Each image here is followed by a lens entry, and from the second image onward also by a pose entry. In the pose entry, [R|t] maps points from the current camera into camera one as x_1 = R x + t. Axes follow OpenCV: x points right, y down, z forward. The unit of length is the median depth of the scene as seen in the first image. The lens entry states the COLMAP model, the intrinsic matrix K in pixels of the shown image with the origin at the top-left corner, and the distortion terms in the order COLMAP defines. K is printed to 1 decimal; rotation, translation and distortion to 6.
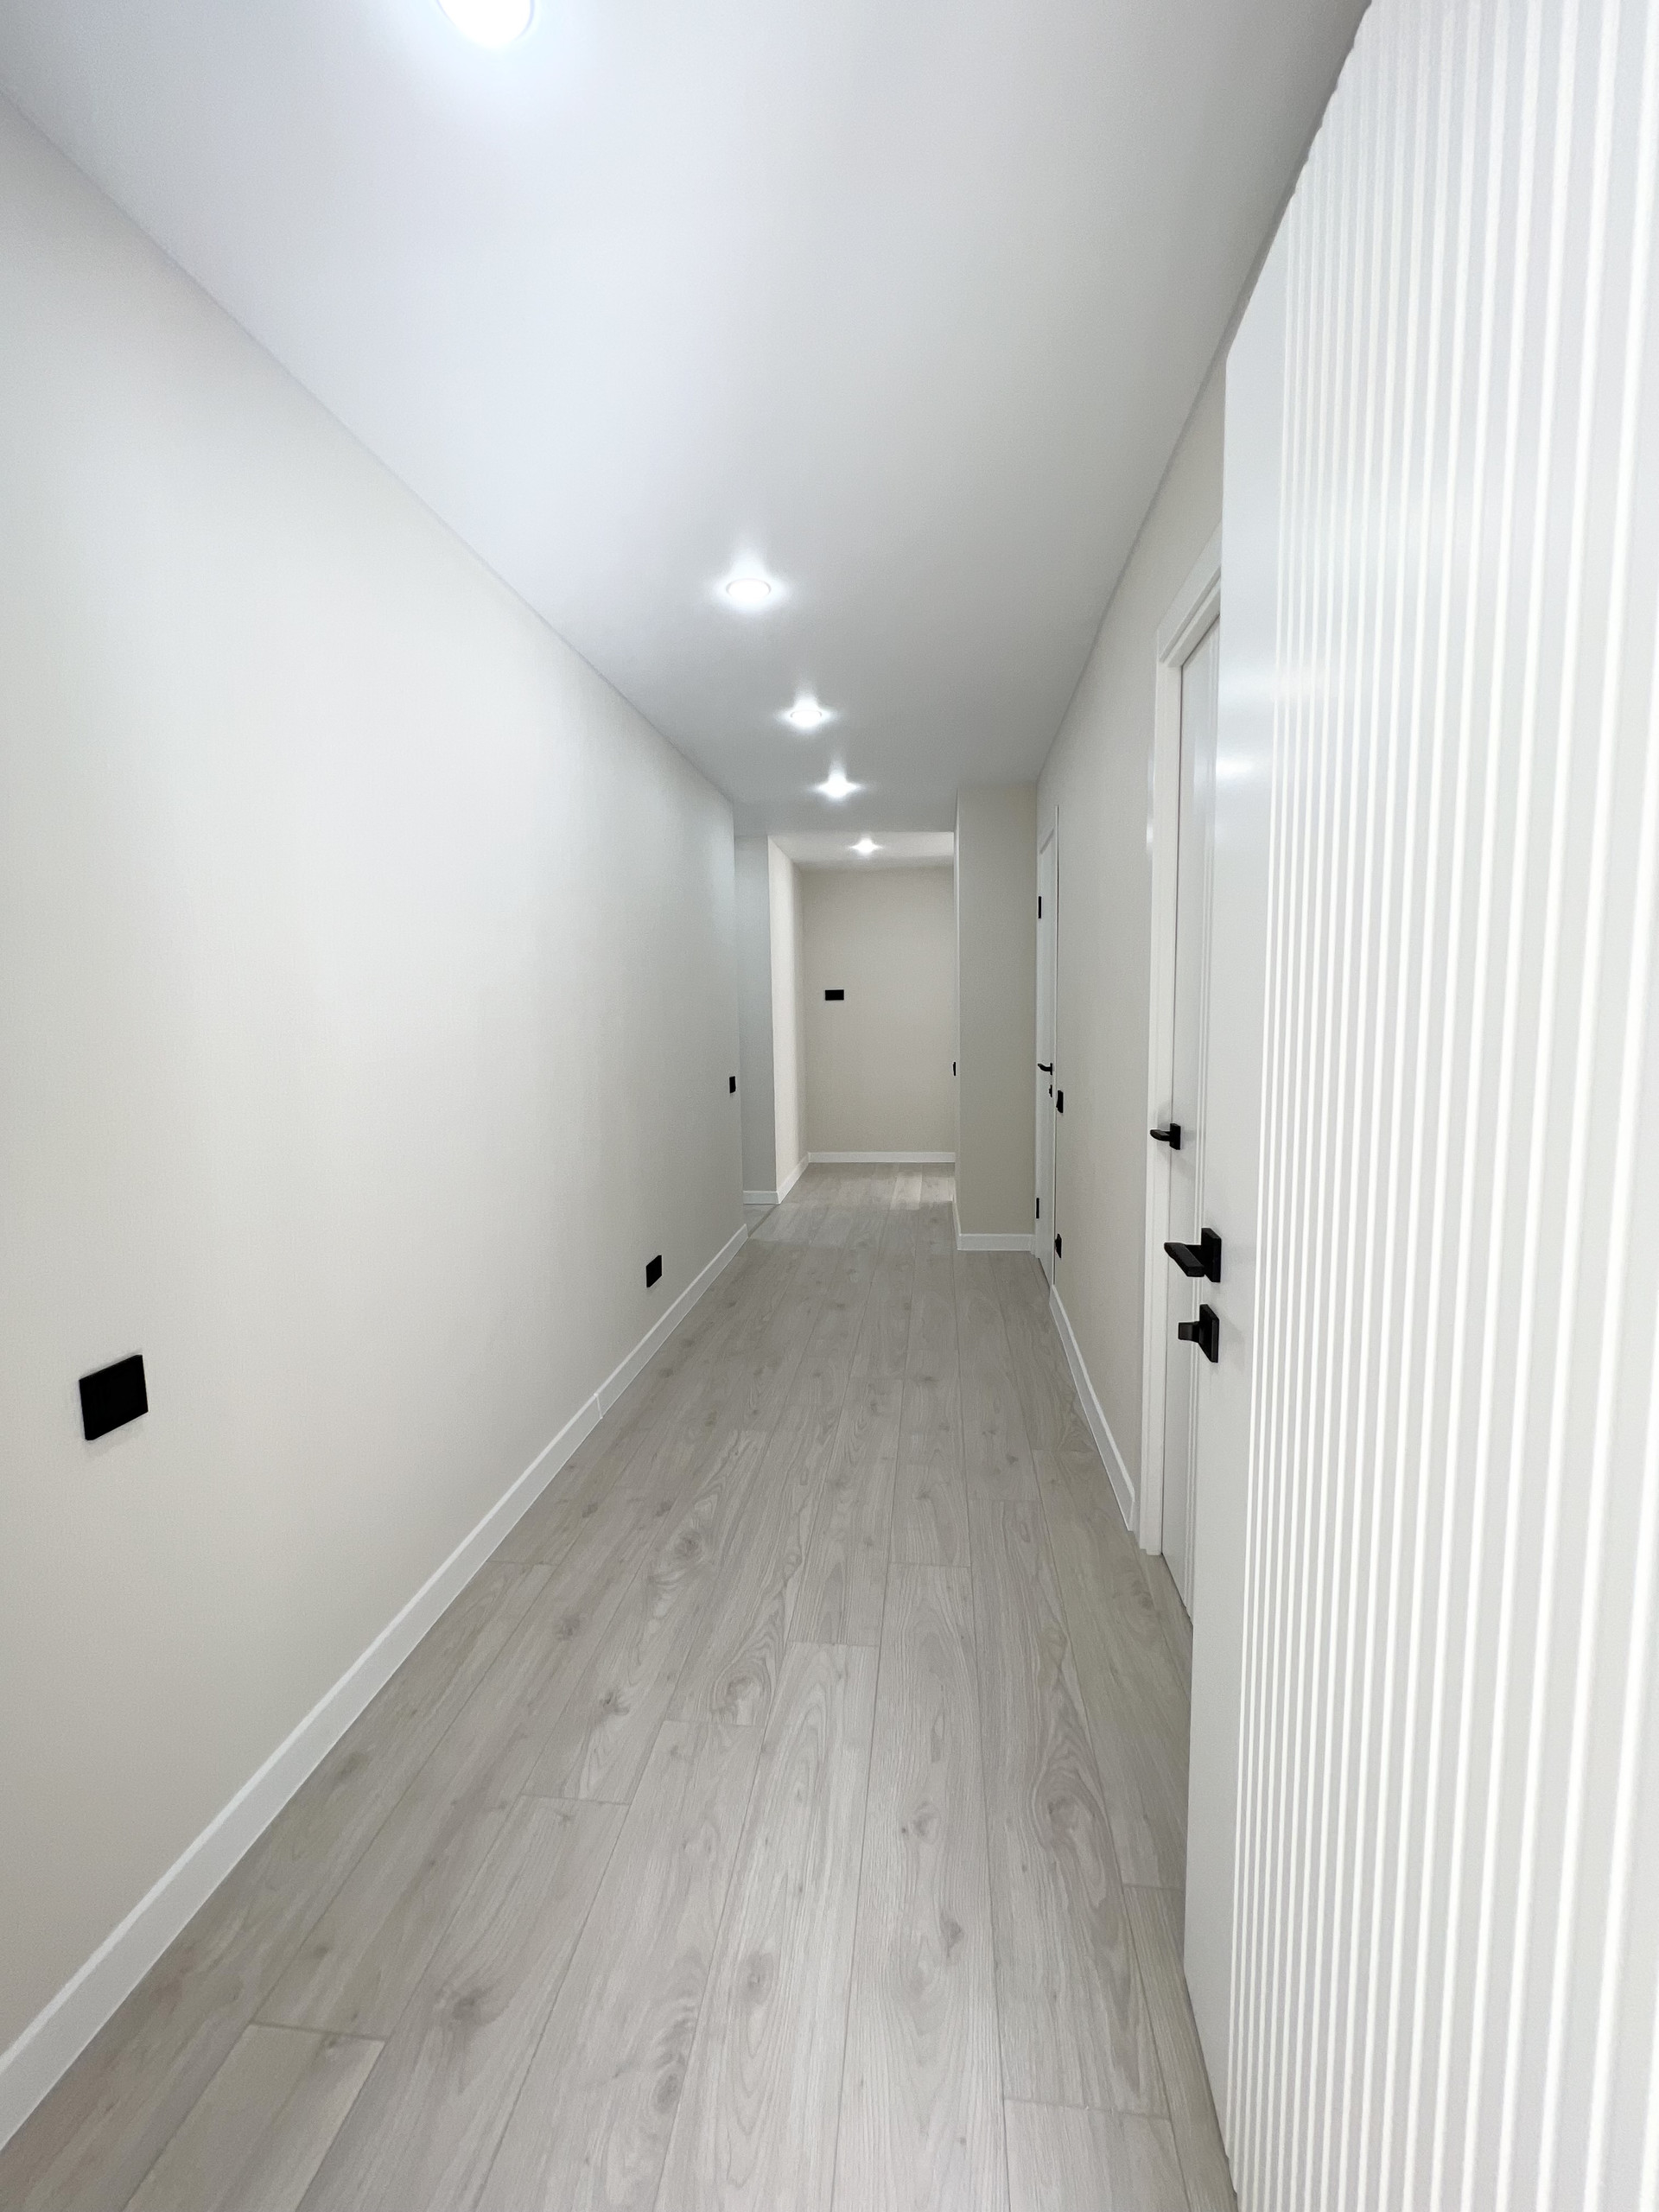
lens RADIAL K [[884.2, 0, 831.9], [0, 884.2, 1098.5], [0, 0, 1]] dist [-0.001293, 0.000237]
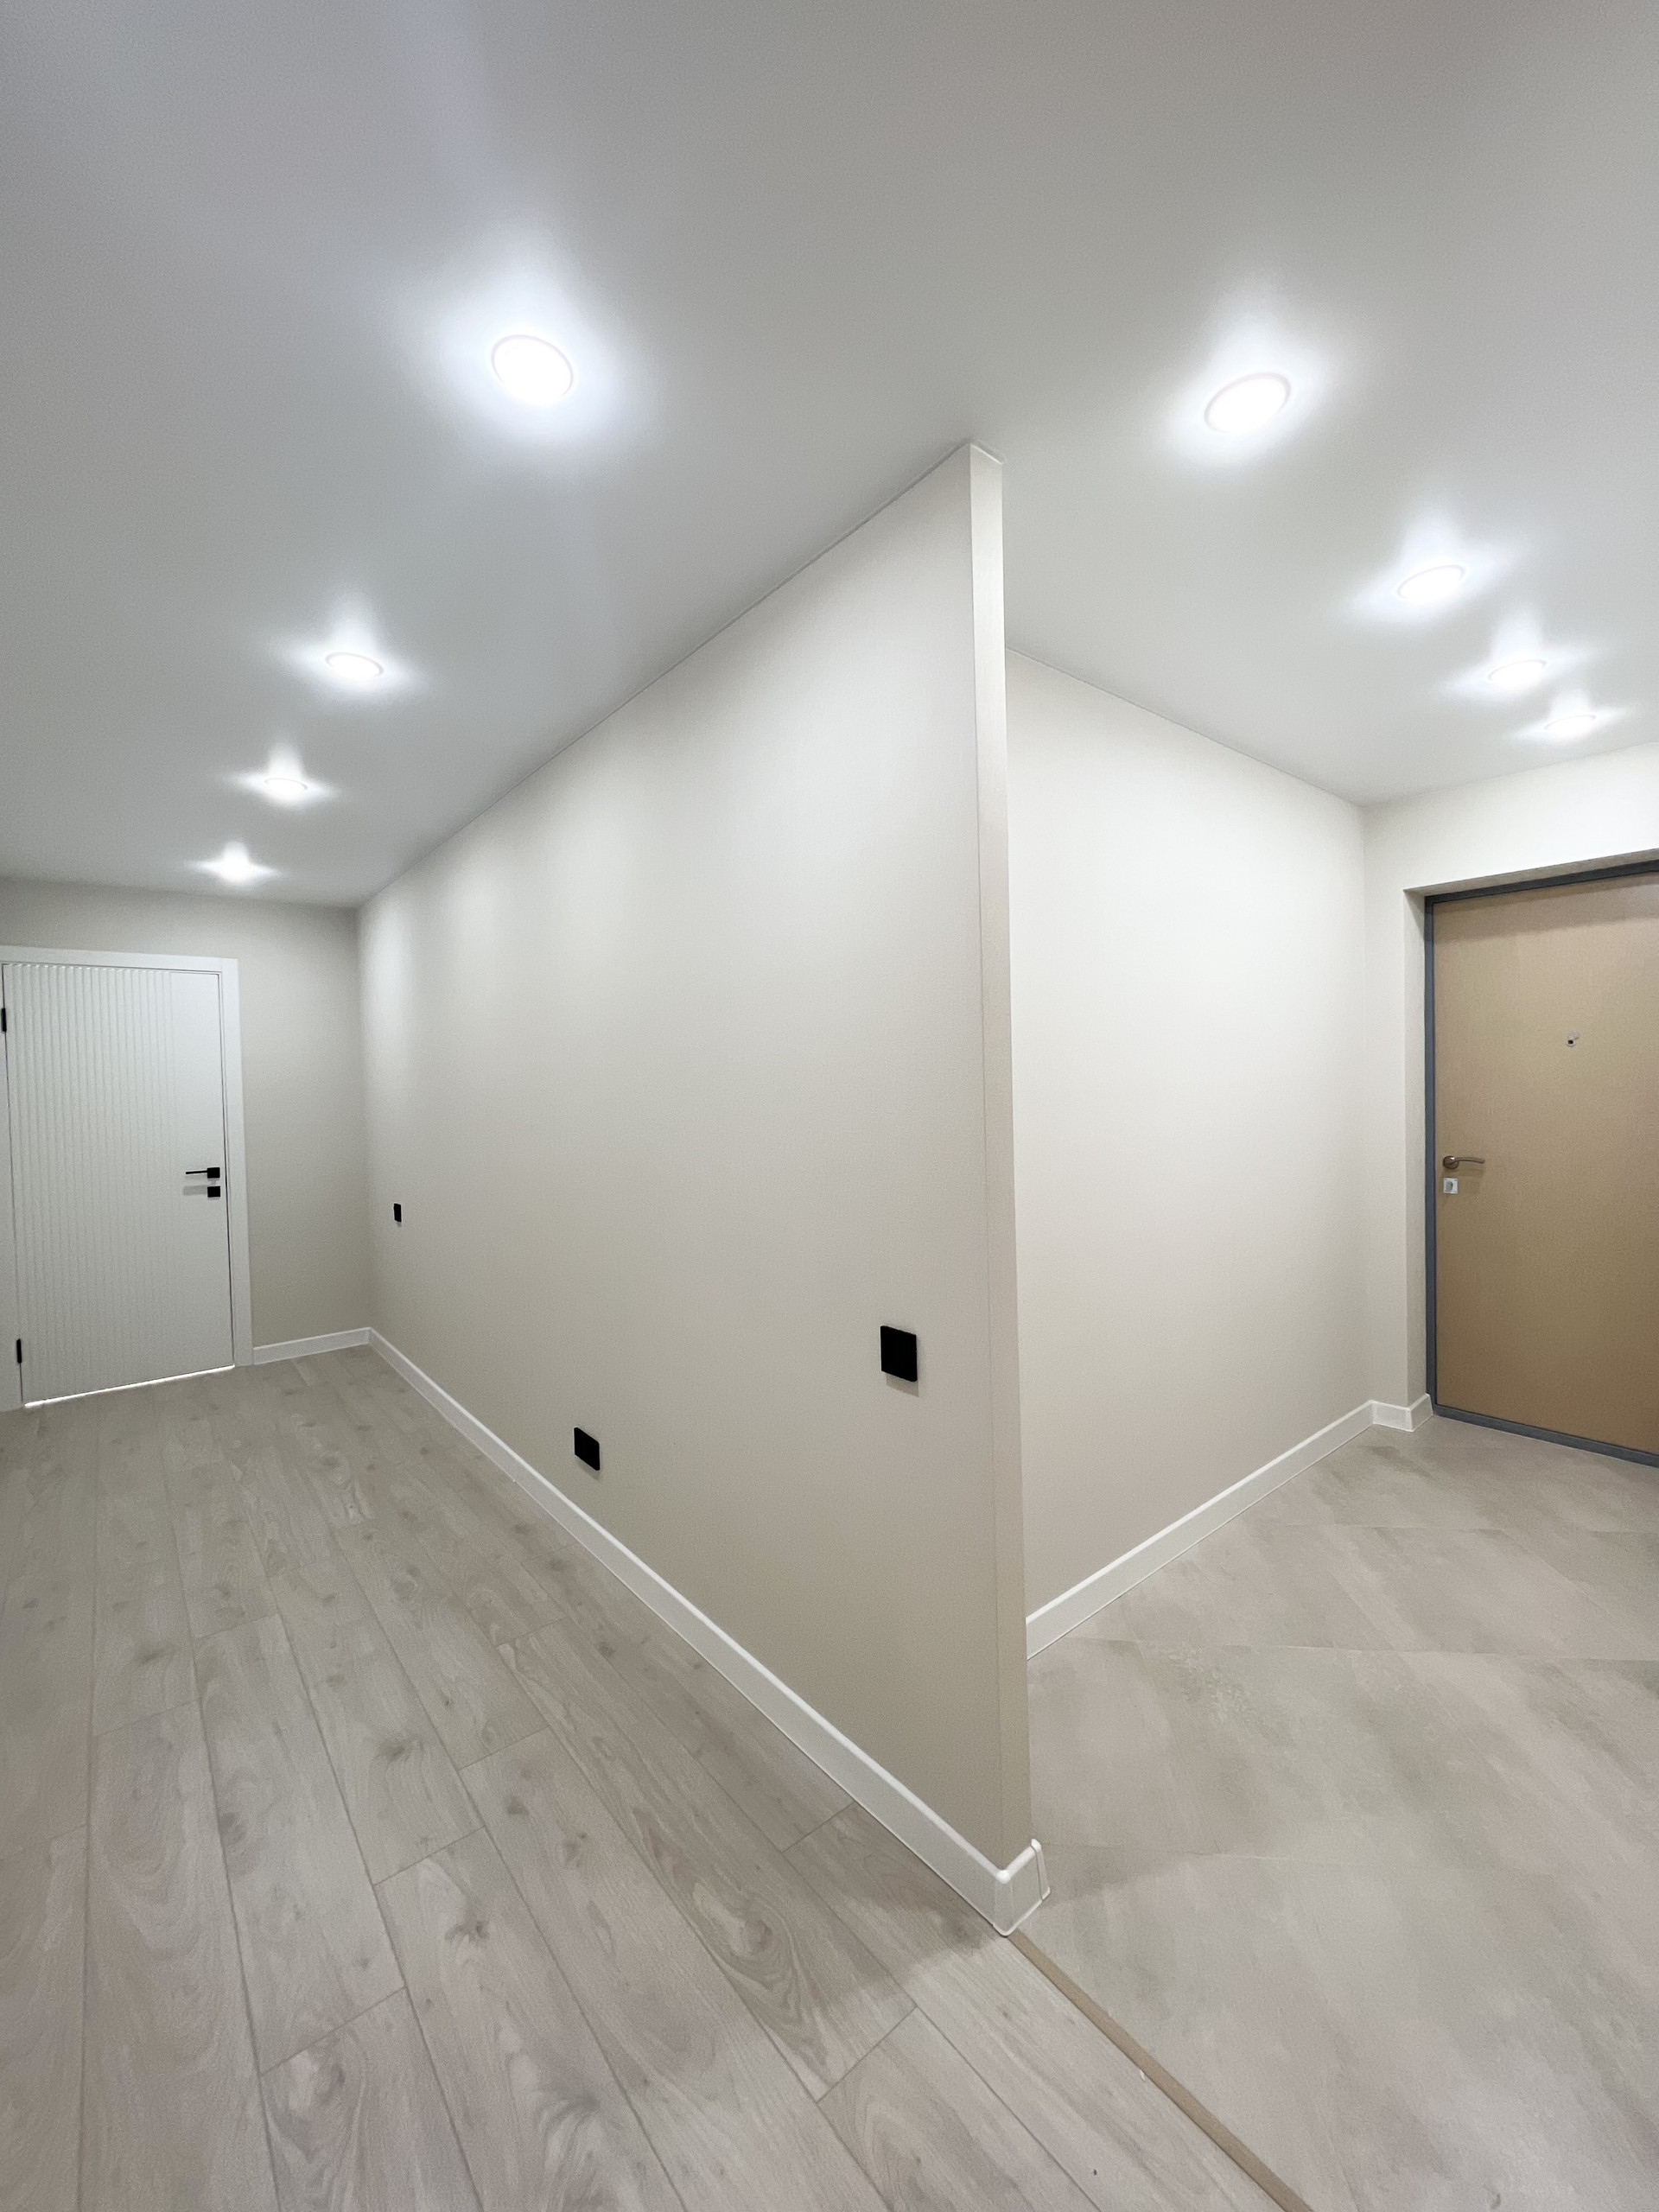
lens RADIAL K [[884.2, 0, 831.9], [0, 884.2, 1098.5], [0, 0, 1]] dist [-0.001293, 0.000237]
pose [[-0.690747, 0.047063, -0.721564, 0.226485], [-0.039333, 0.993957, 0.102482, -0.229025], [0.722026, 0.099171, -0.684721, 1.880499]]
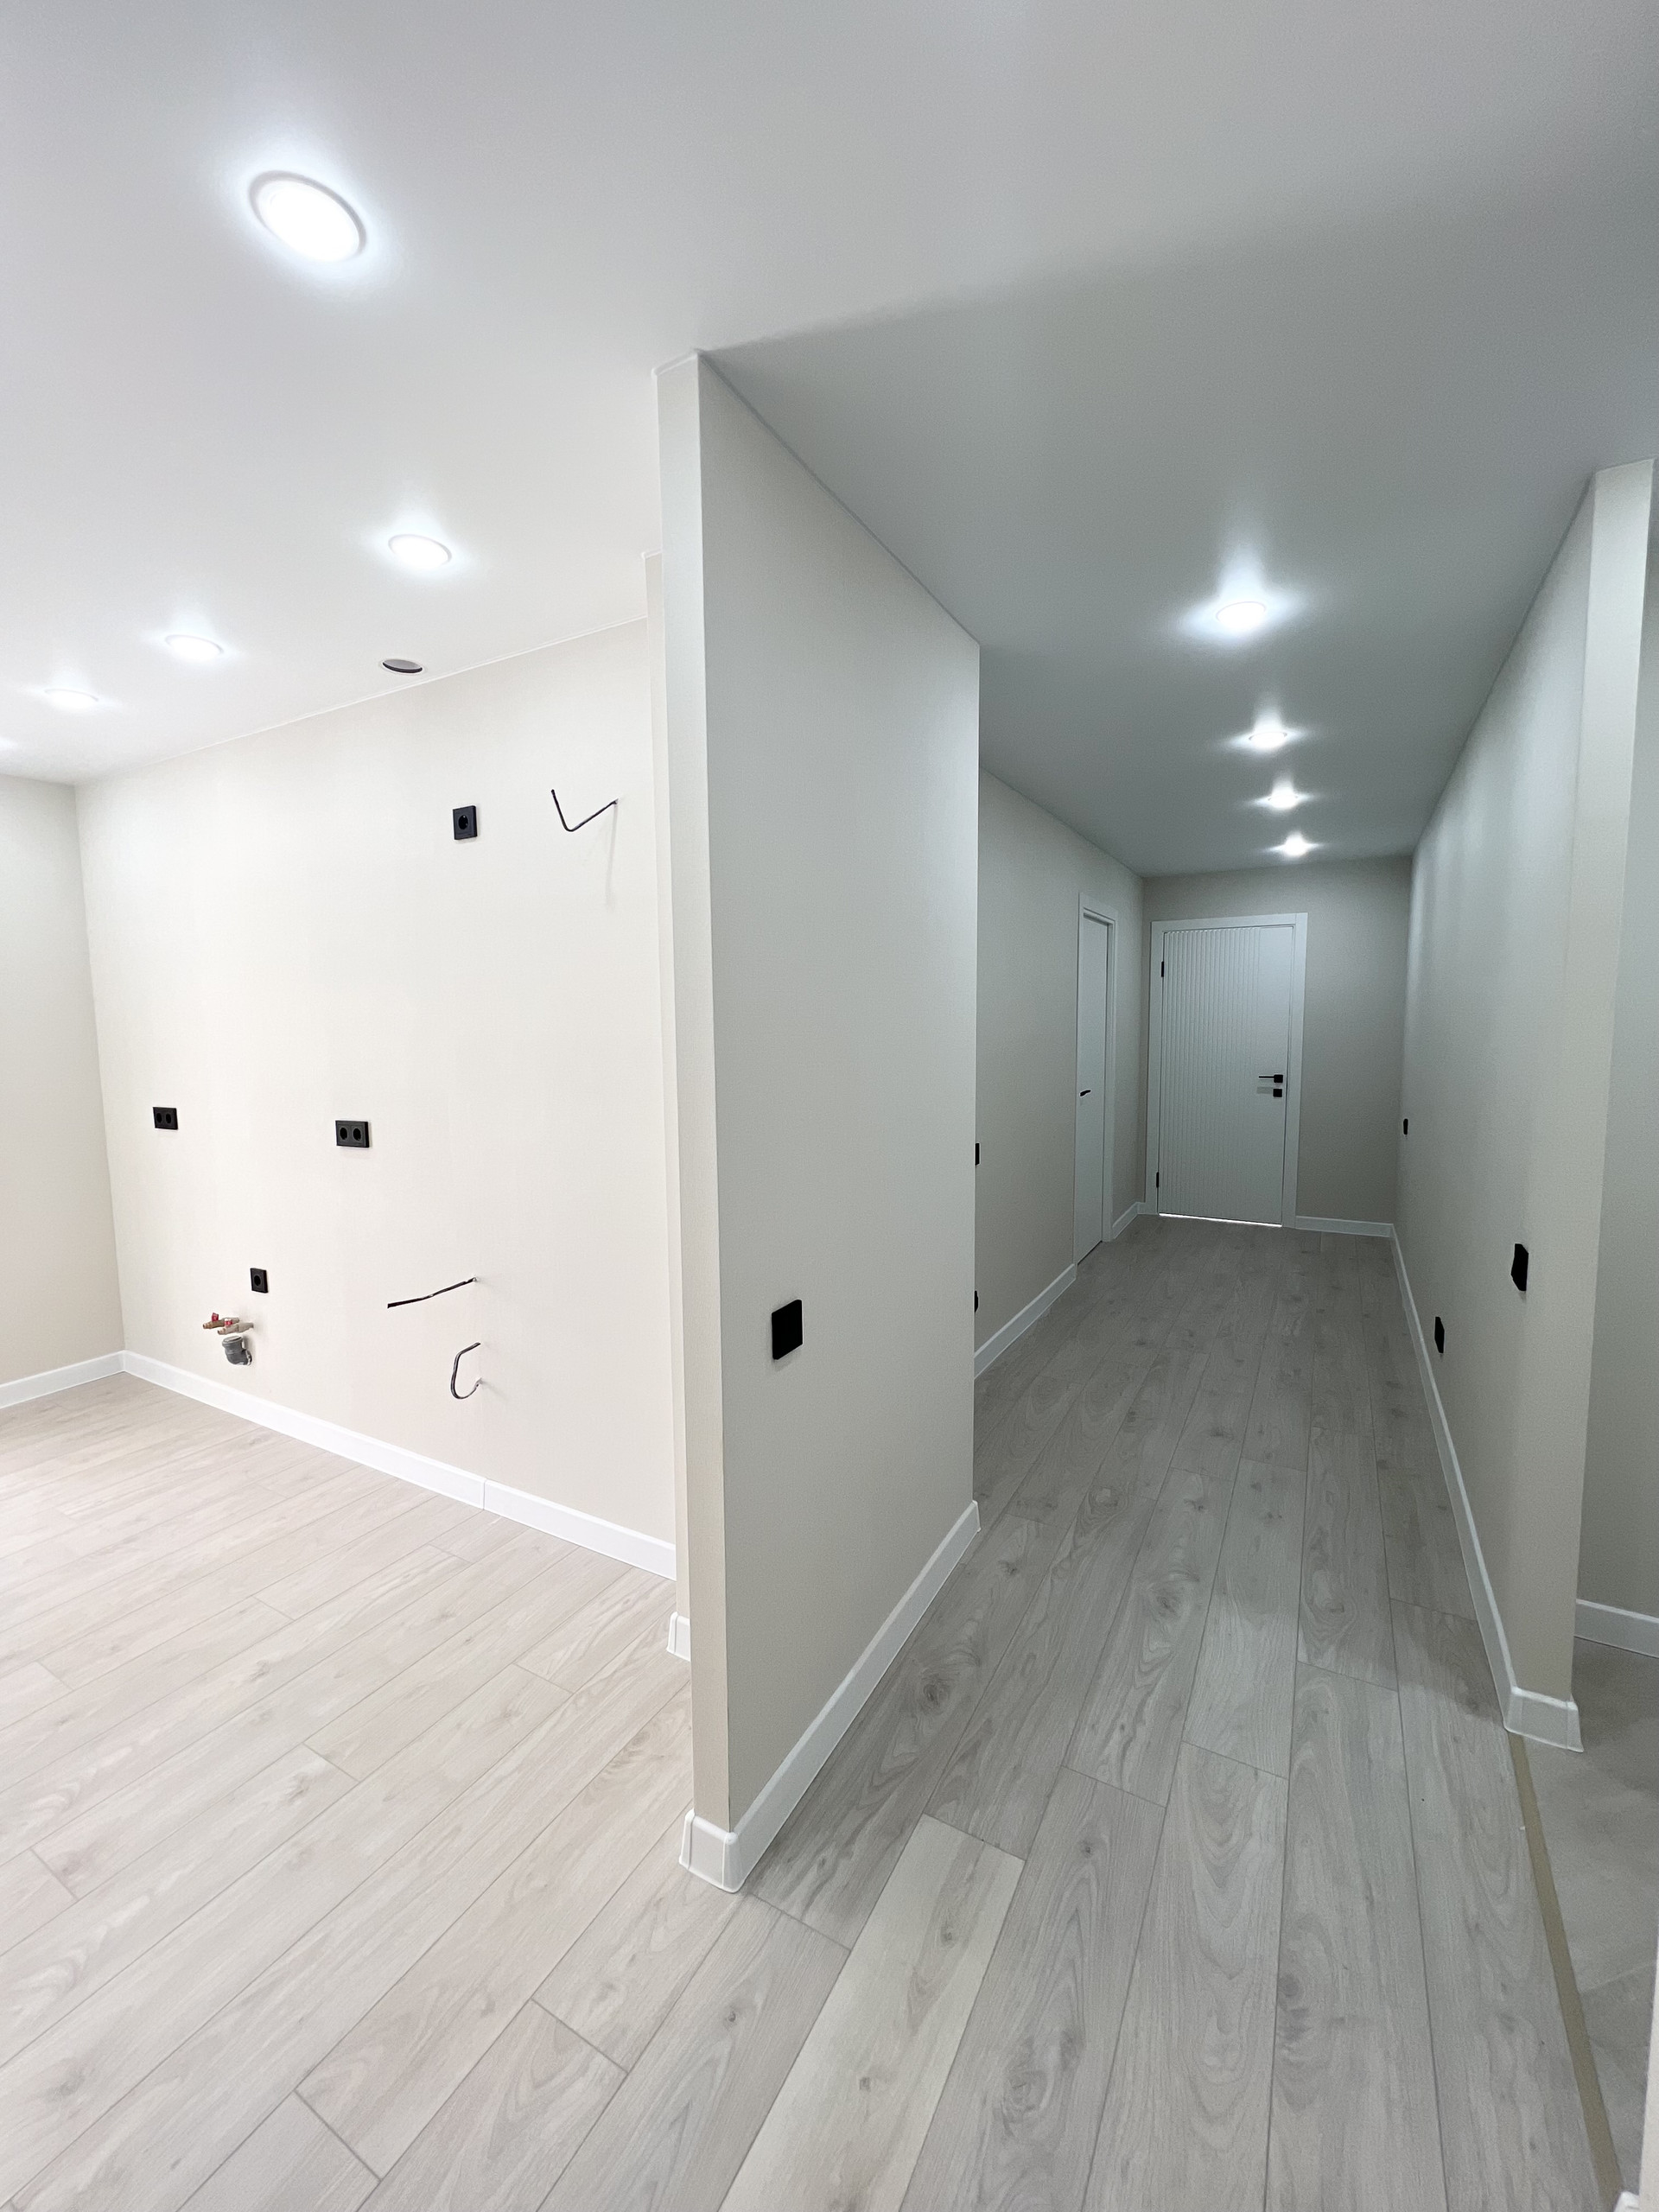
lens RADIAL K [[884.2, 0, 831.9], [0, 884.2, 1098.5], [0, 0, 1]] dist [-0.001293, 0.000237]
pose [[-0.922136, -0.008891, 0.386764, 0.032829], [0.065866, 0.981531, 0.179605, -0.287382], [-0.381217, 0.191095, -0.904520, 2.293285]]
